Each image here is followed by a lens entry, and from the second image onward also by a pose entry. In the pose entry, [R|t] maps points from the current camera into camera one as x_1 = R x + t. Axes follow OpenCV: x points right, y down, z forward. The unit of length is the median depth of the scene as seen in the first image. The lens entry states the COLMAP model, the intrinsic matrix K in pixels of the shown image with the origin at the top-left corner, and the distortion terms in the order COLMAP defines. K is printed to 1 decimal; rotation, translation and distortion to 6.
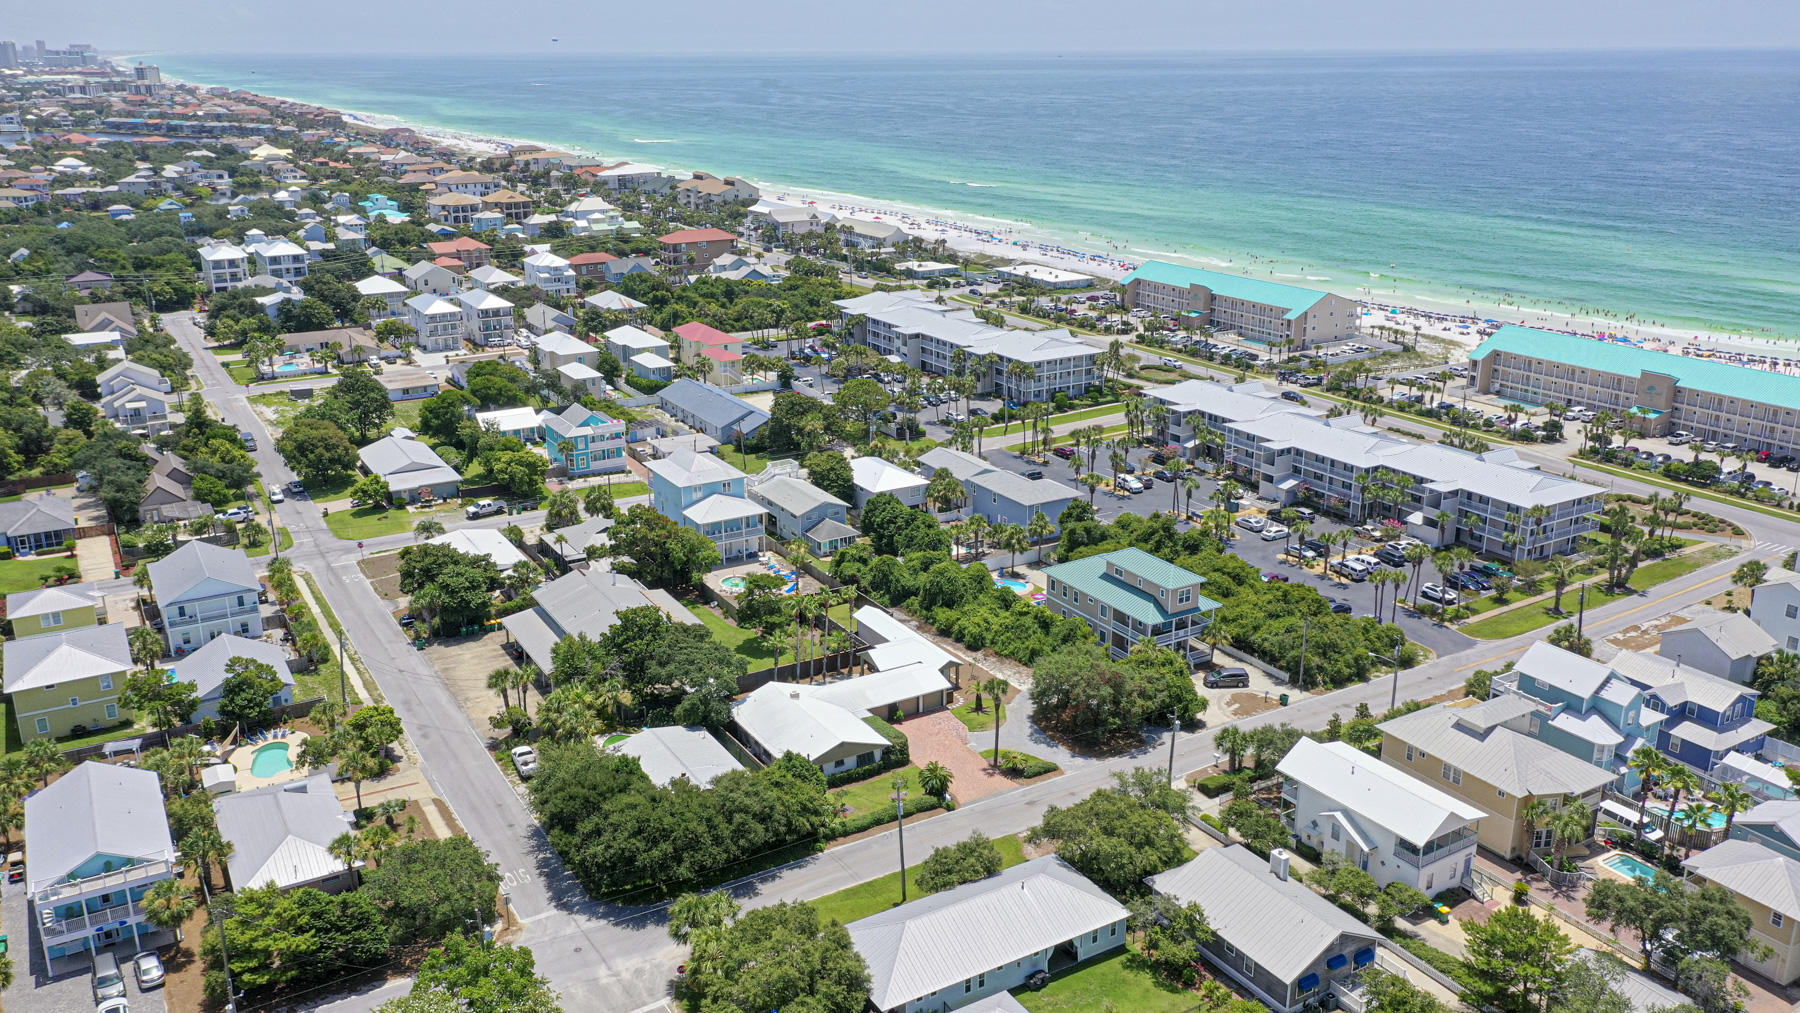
lens RADIAL K [[1433.9, 0, 900.0], [0, 1433.9, 506.5], [0, 0, 1]] dist [0.005545, -0.002813]
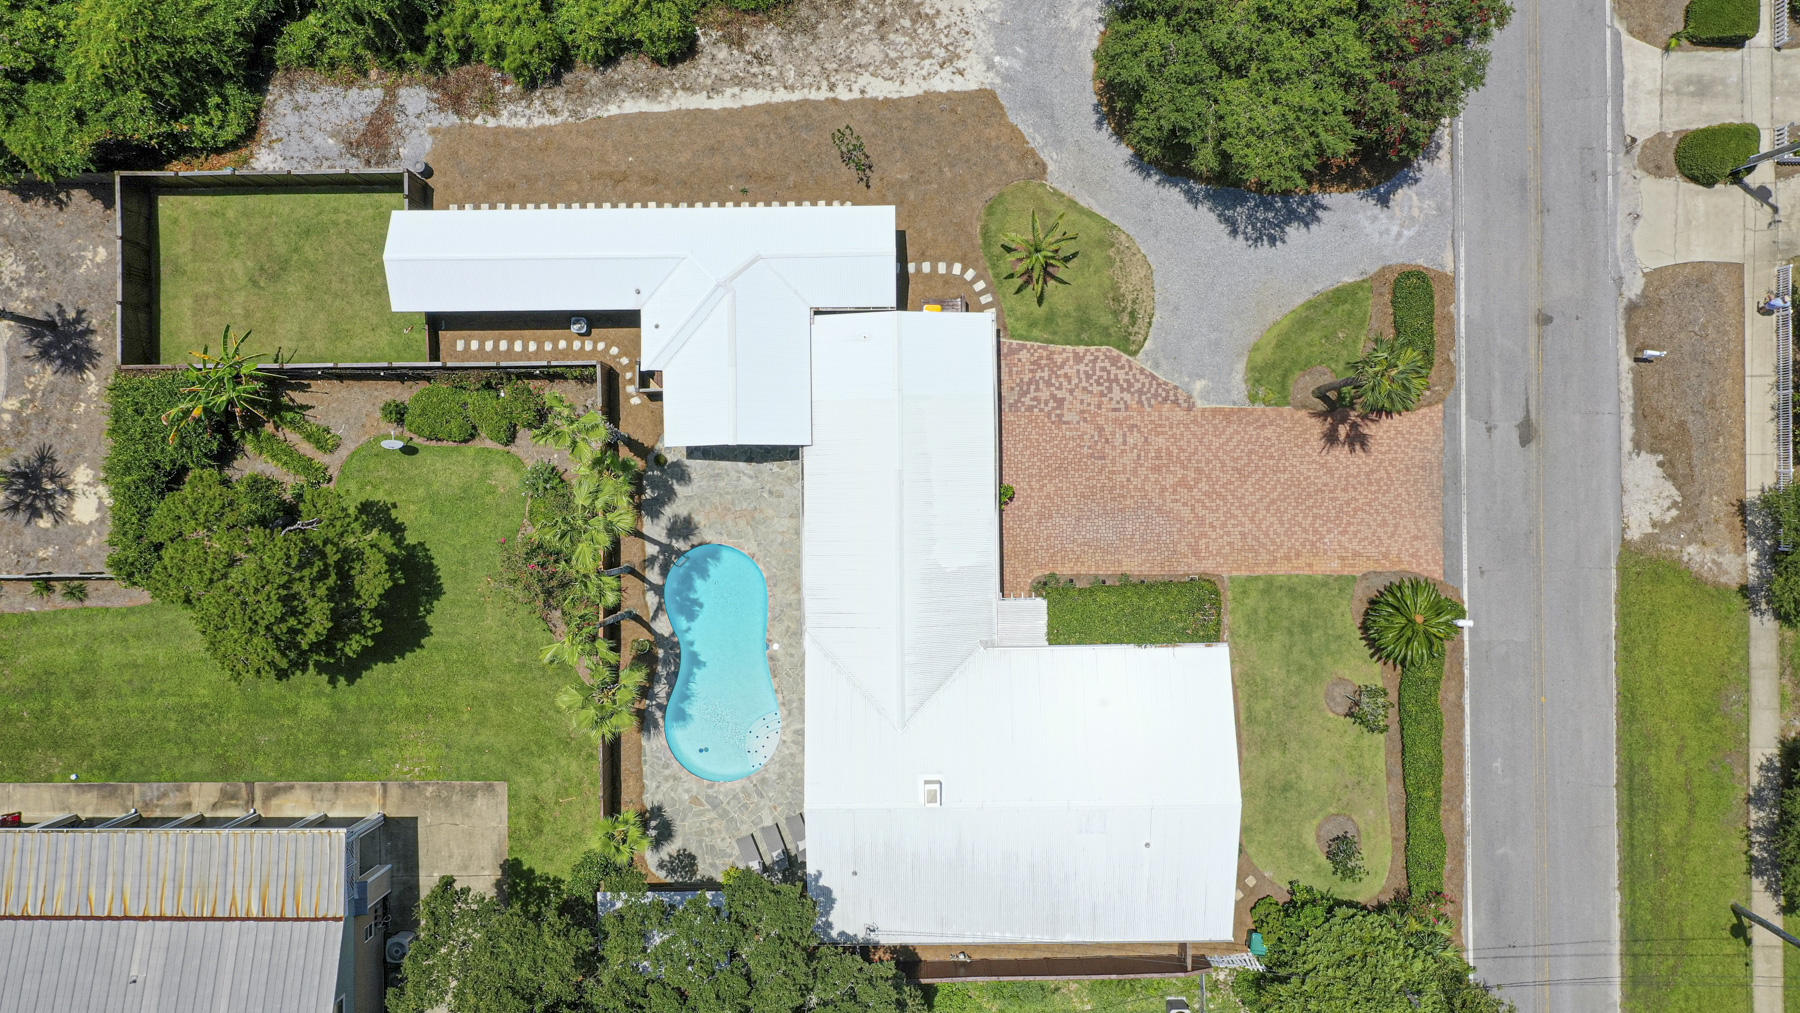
lens RADIAL K [[1433.9, 0, 900.0], [0, 1433.9, 506.5], [0, 0, 1]] dist [0.005545, -0.002813]
pose [[0.495850, -0.868118, 0.022454, -0.022328], [0.248609, 0.166679, 0.954155, -0.188651], [-0.832062, -0.467535, 0.298470, 0.836068]]
